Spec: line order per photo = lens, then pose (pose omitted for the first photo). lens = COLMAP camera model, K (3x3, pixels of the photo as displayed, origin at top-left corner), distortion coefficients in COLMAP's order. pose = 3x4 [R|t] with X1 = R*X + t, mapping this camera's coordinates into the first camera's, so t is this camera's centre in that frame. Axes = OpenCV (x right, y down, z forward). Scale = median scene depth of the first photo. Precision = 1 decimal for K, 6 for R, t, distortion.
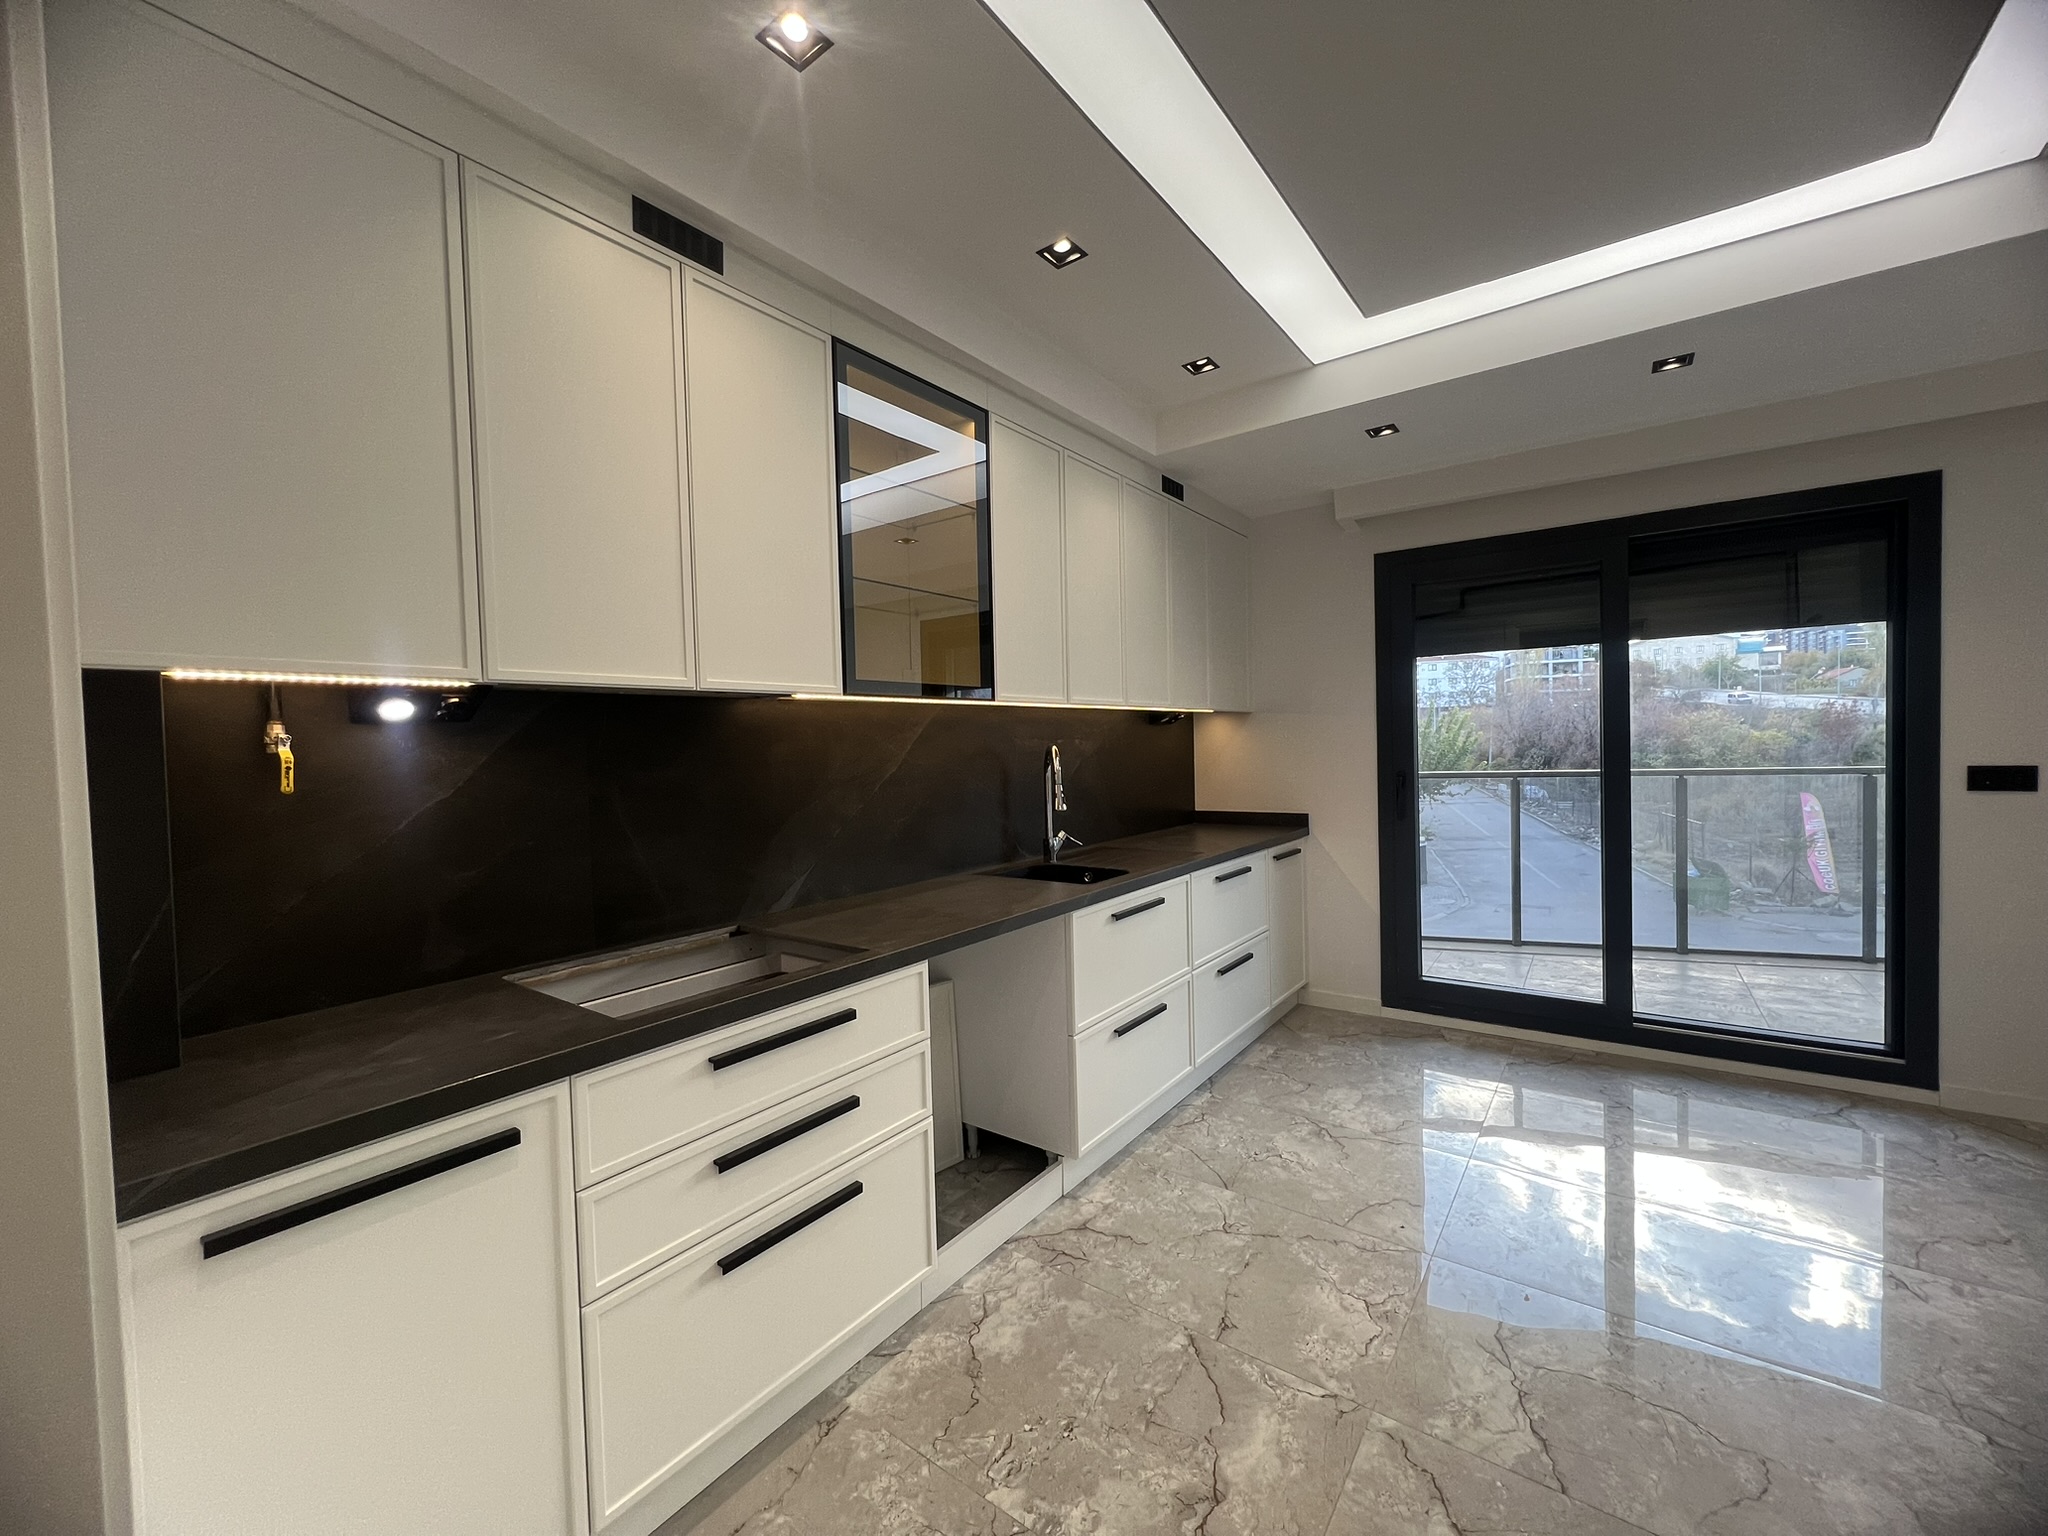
lens RADIAL K [[817.2, 0, 1018.9], [0, 817.2, 767.9], [0, 0, 1]] dist [-0.001690, 0.000263]
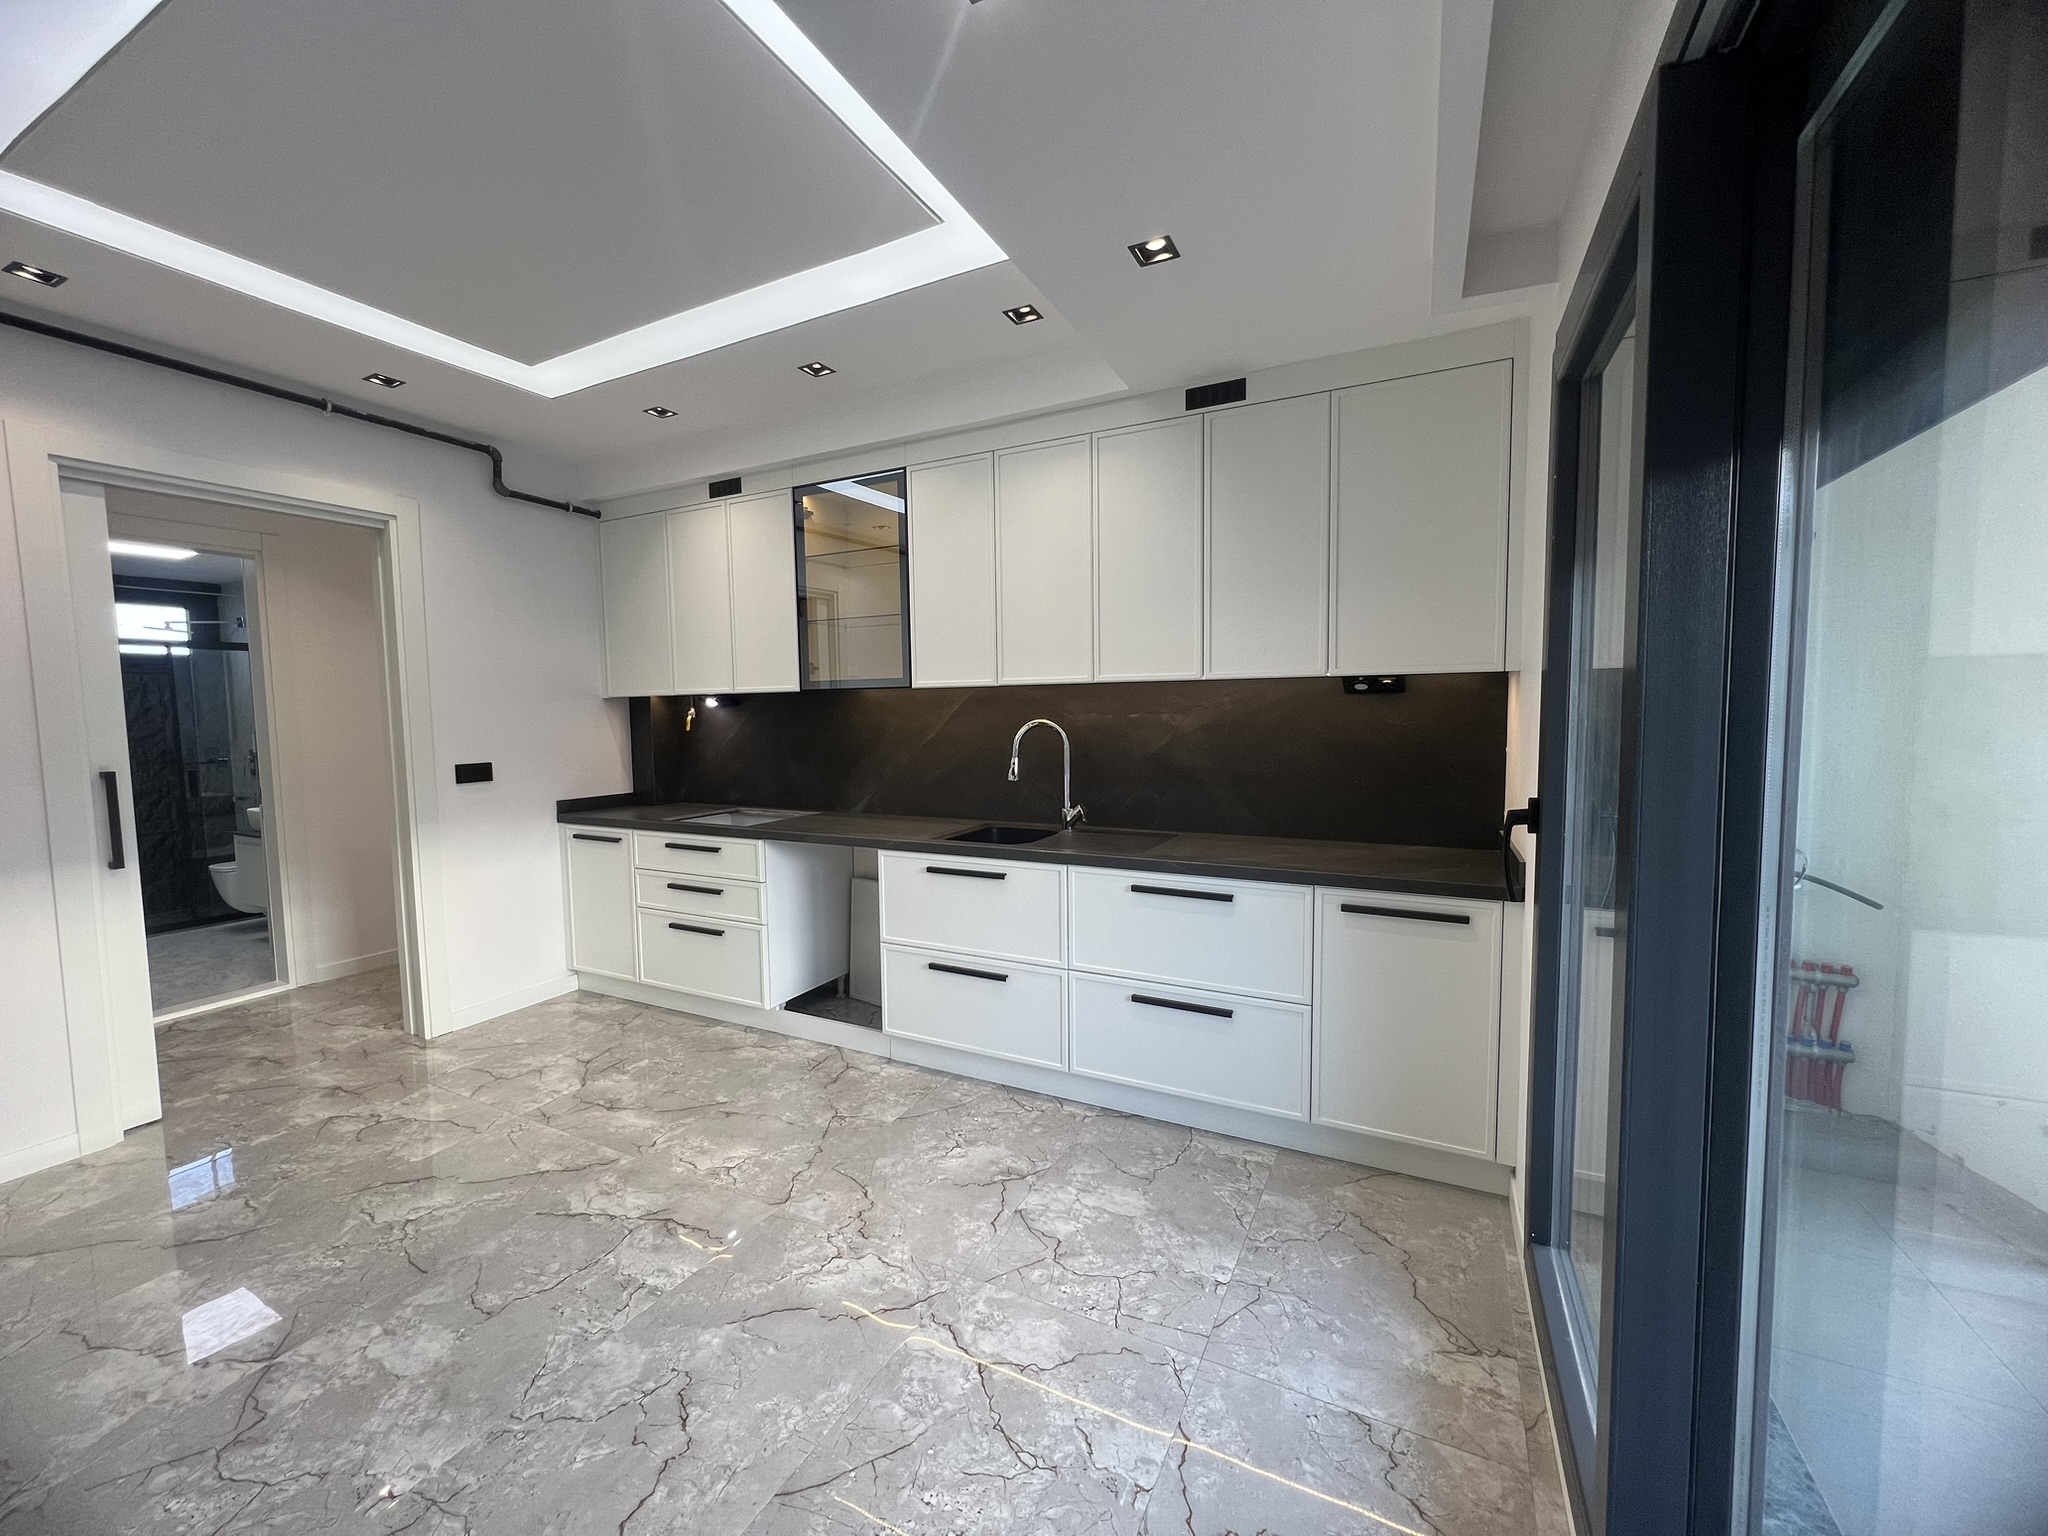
lens RADIAL K [[817.2, 0, 1018.9], [0, 817.2, 767.9], [0, 0, 1]] dist [-0.001690, 0.000263]
pose [[0.170301, 0.095365, -0.980767, 1.097800], [-0.019080, 0.995438, 0.093478, -0.065634], [0.985207, 0.002794, 0.171344, 0.787307]]
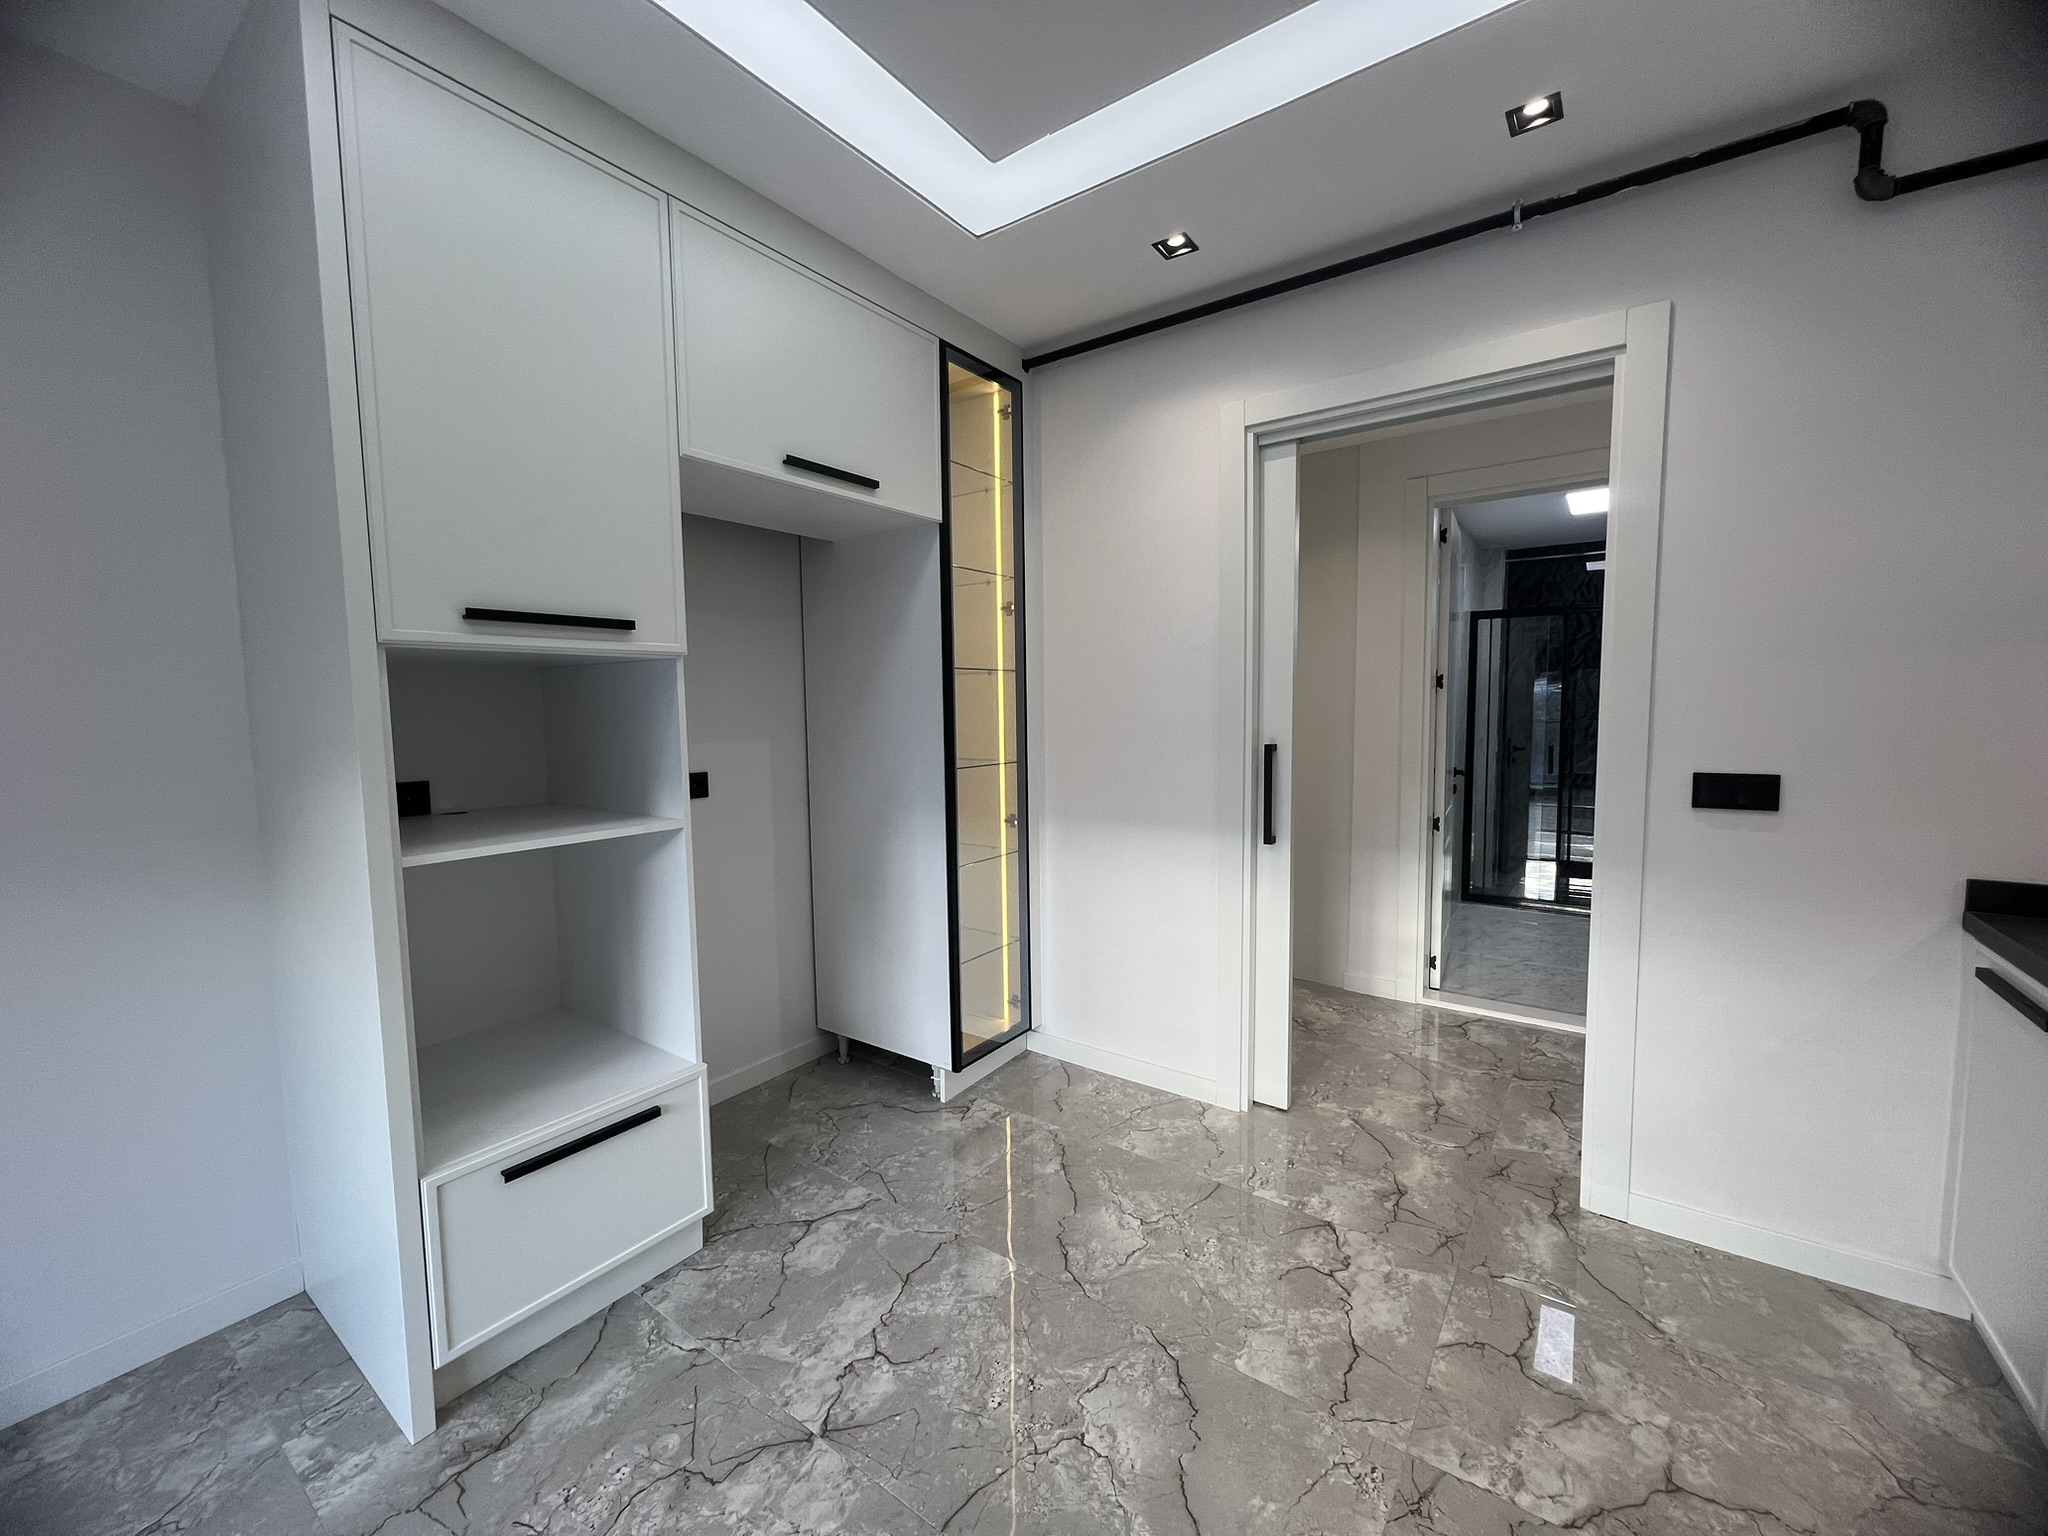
lens RADIAL K [[817.2, 0, 1018.9], [0, 817.2, 767.9], [0, 0, 1]] dist [-0.001690, 0.000263]
pose [[-0.998973, 0.044235, -0.009770, 0.334523], [0.042901, 0.993057, 0.109534, -0.041733], [0.014547, 0.109002, -0.993935, 0.823270]]
